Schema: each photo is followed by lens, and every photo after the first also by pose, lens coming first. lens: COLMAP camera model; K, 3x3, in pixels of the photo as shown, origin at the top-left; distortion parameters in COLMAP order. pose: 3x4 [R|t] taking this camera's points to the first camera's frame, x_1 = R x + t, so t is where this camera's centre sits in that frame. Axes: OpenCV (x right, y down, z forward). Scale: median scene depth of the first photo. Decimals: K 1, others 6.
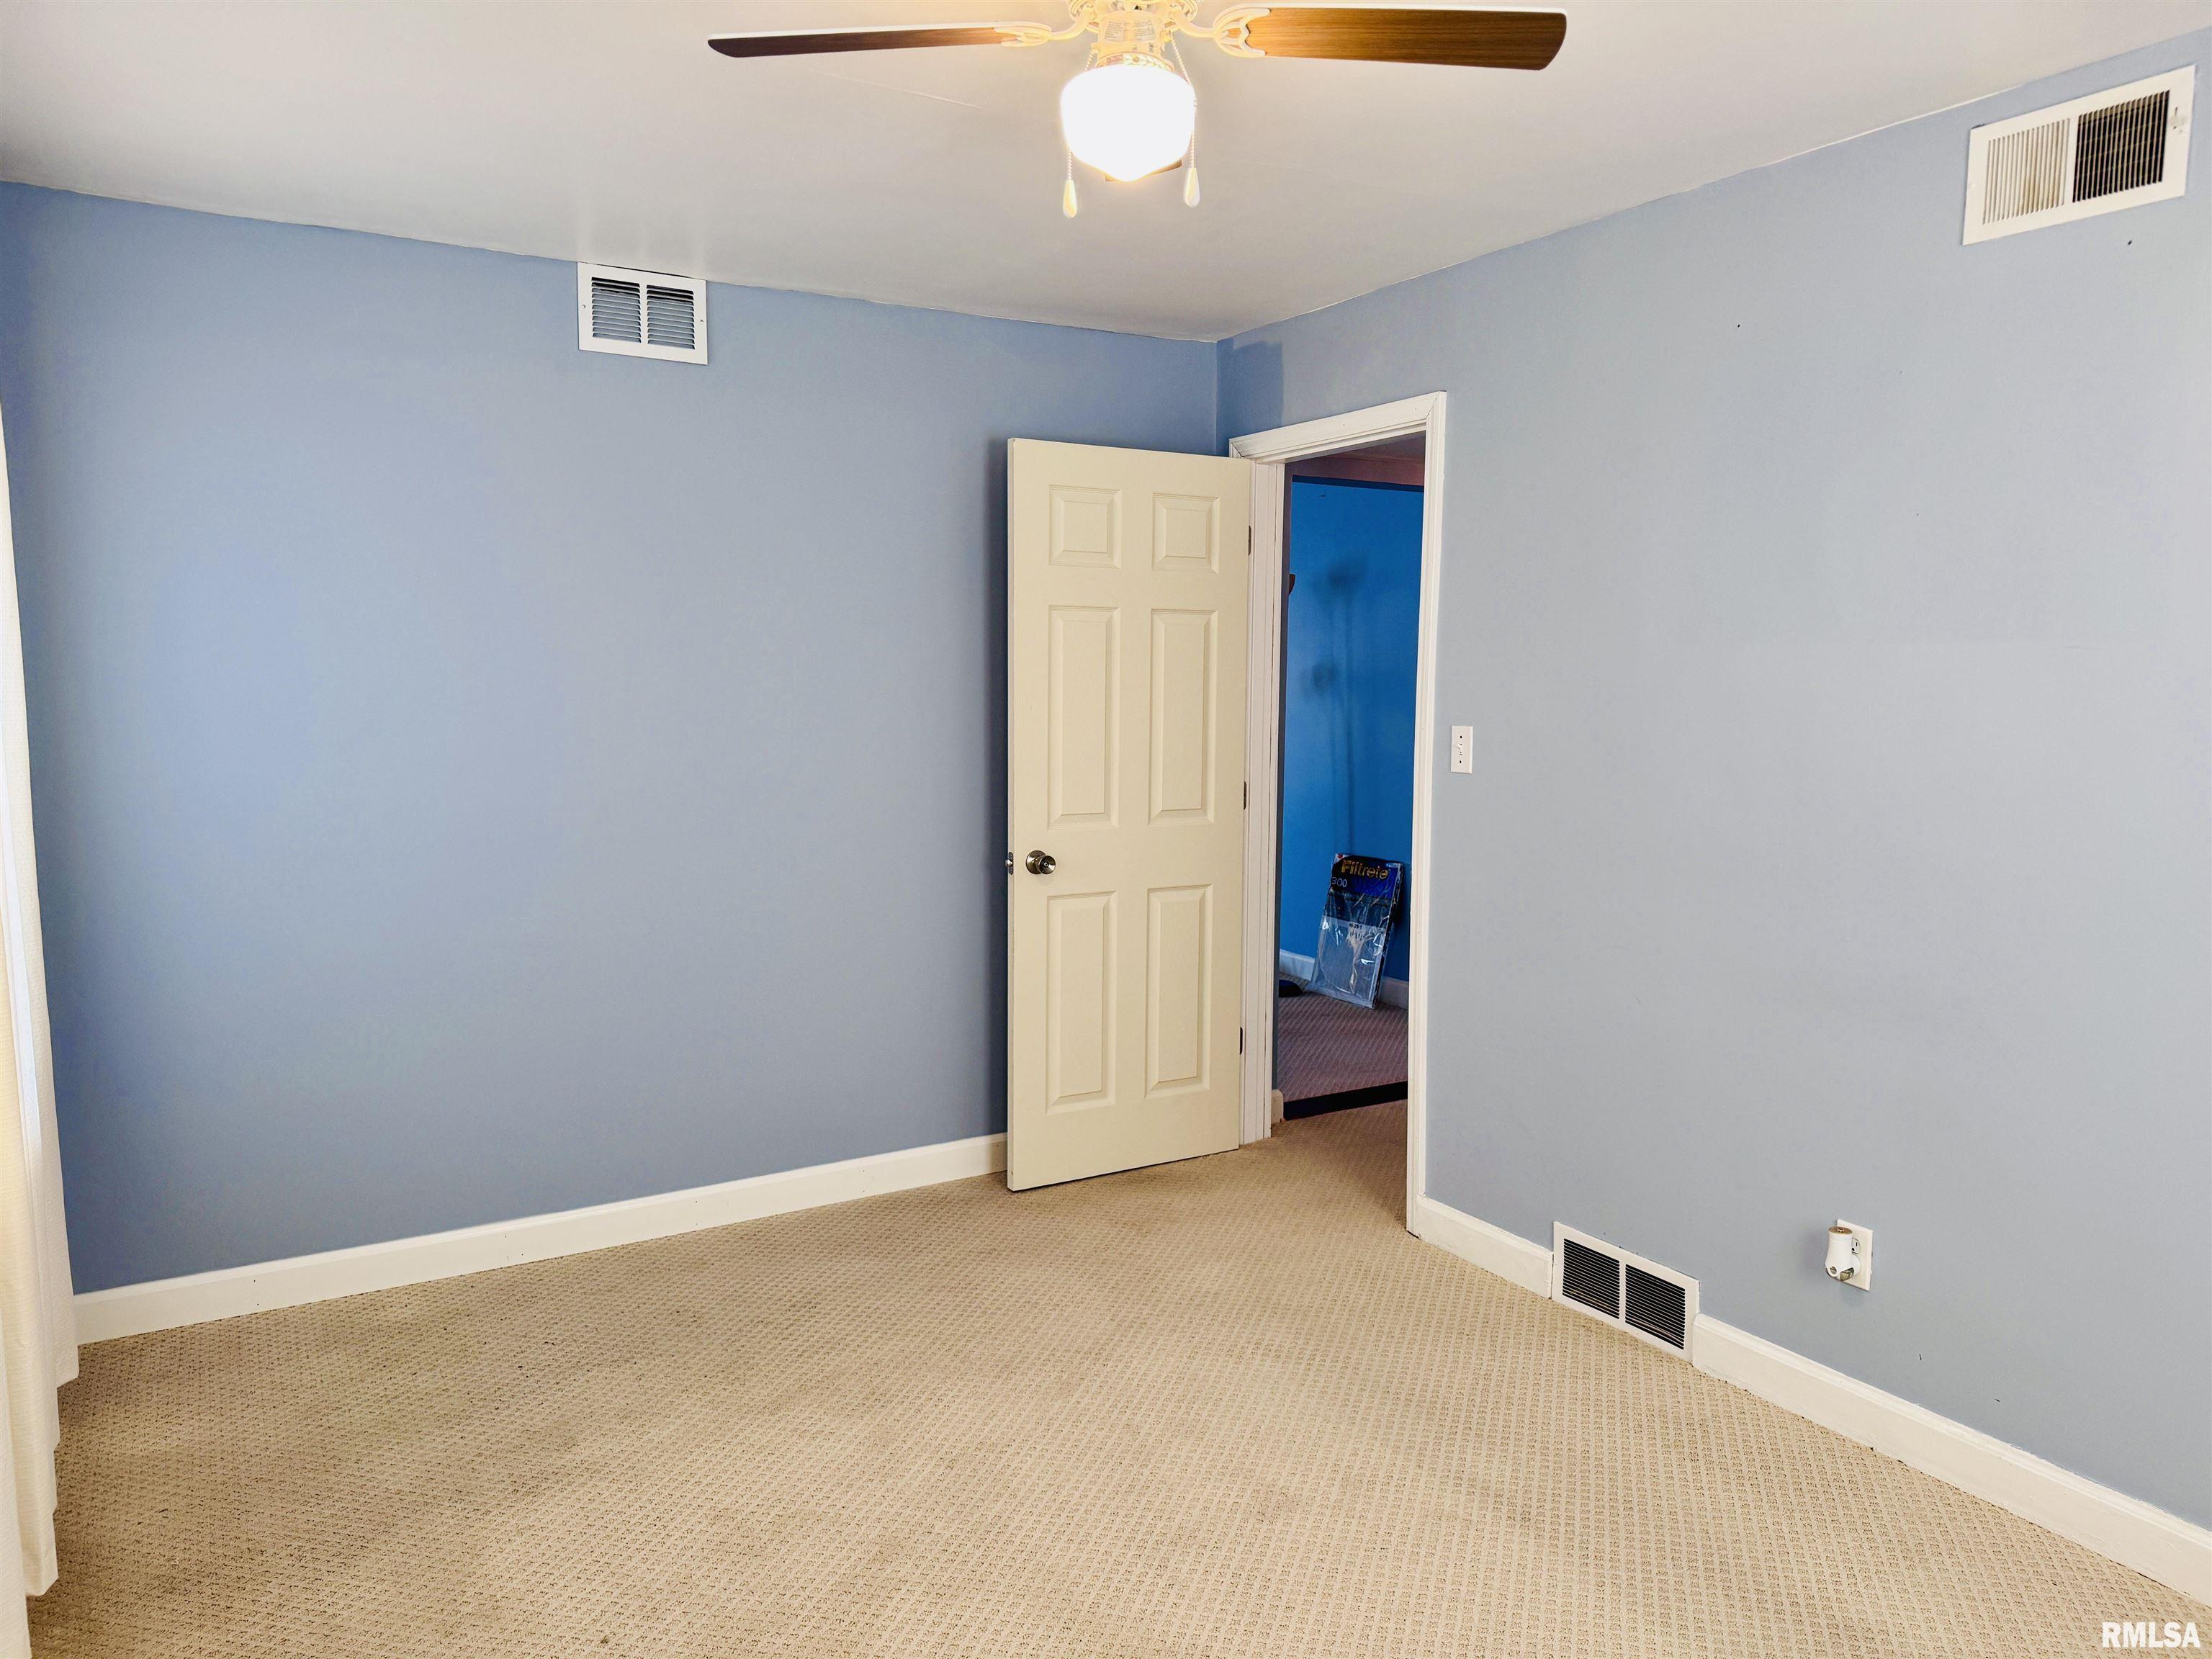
lens RADIAL K [[1524.7, 0, 1096.8], [0, 1524.7, 838.1], [0, 0, 1]] dist [0.049427, -0.059686]
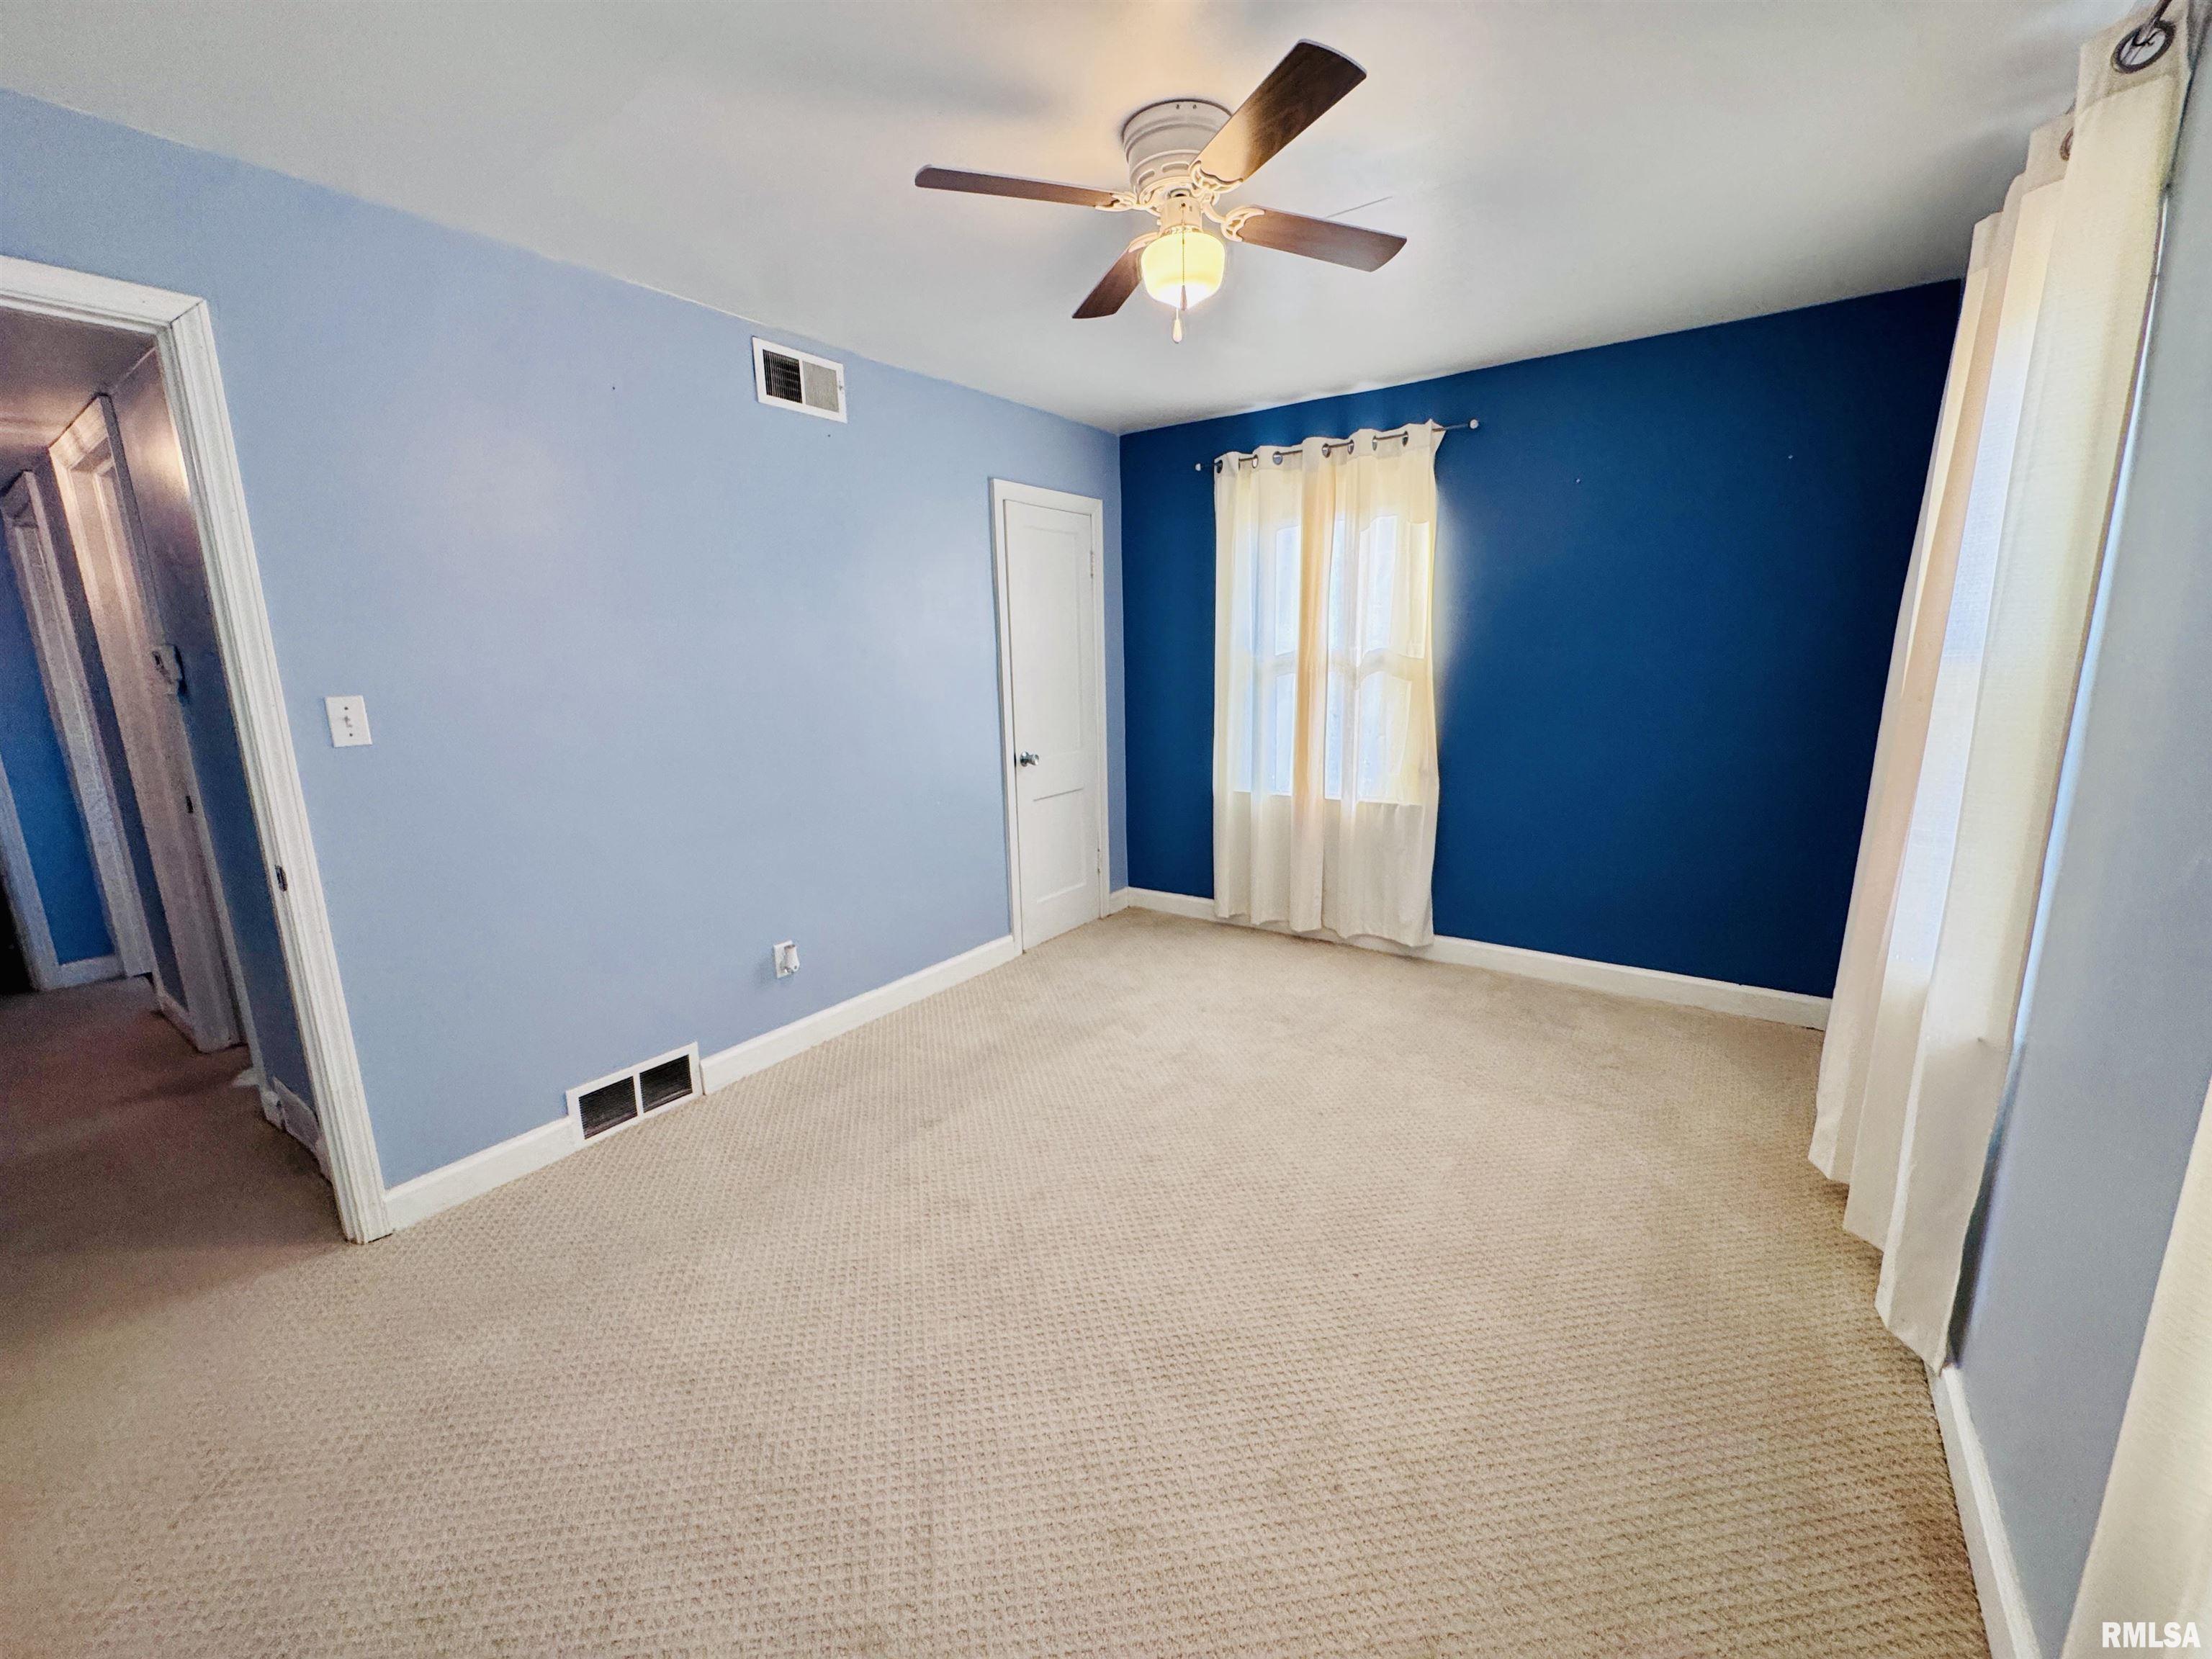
lens RADIAL K [[885.3, 0, 1115.5], [0, 885.3, 824.1], [0, 0, 1]] dist [-0.004555, 0.000207]
pose [[-0.418597, -0.165571, 0.892952, -0.473503], [0.121724, 0.964140, 0.235832, -0.068086], [-0.899978, 0.207412, -0.383432, 0.819624]]
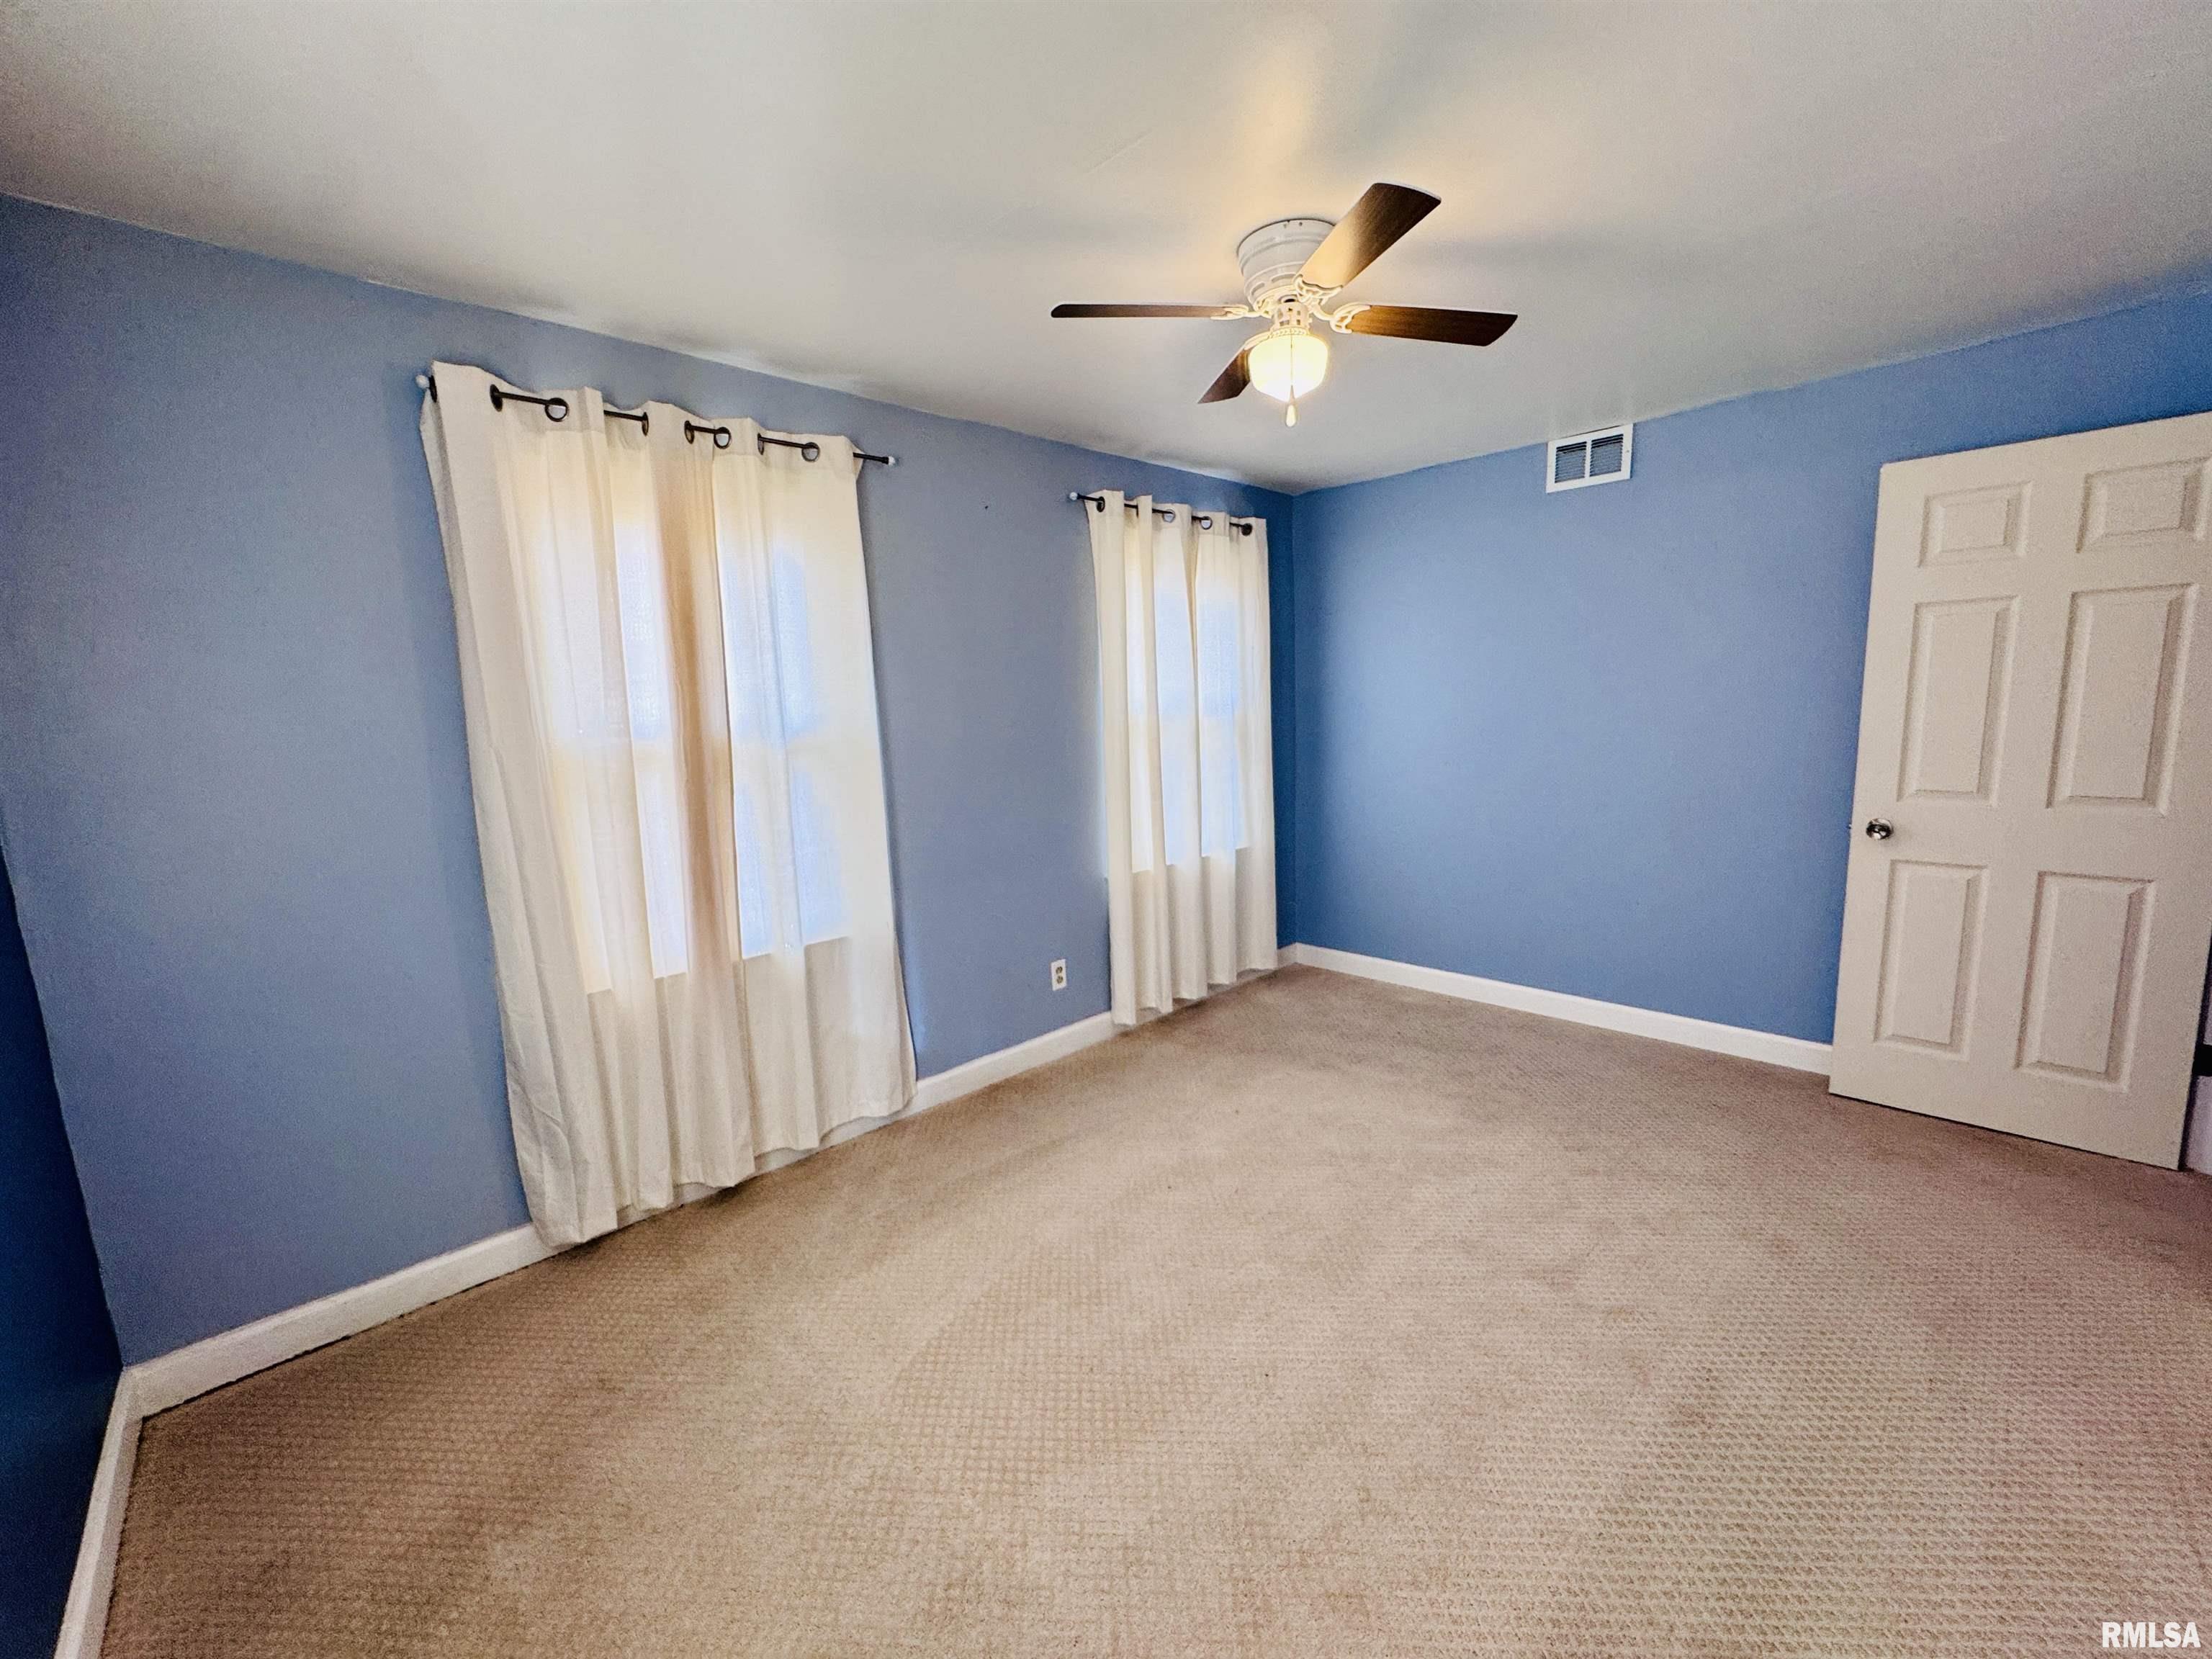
lens RADIAL K [[885.3, 0, 1104.8], [0, 885.3, 827.3], [0, 0, 1]] dist [-0.004555, 0.000207]
pose [[0.237418, 0.122518, -0.963650, 0.564212], [-0.071678, 0.991520, 0.108401, -0.019338], [0.968760, 0.043336, 0.244186, 0.305274]]
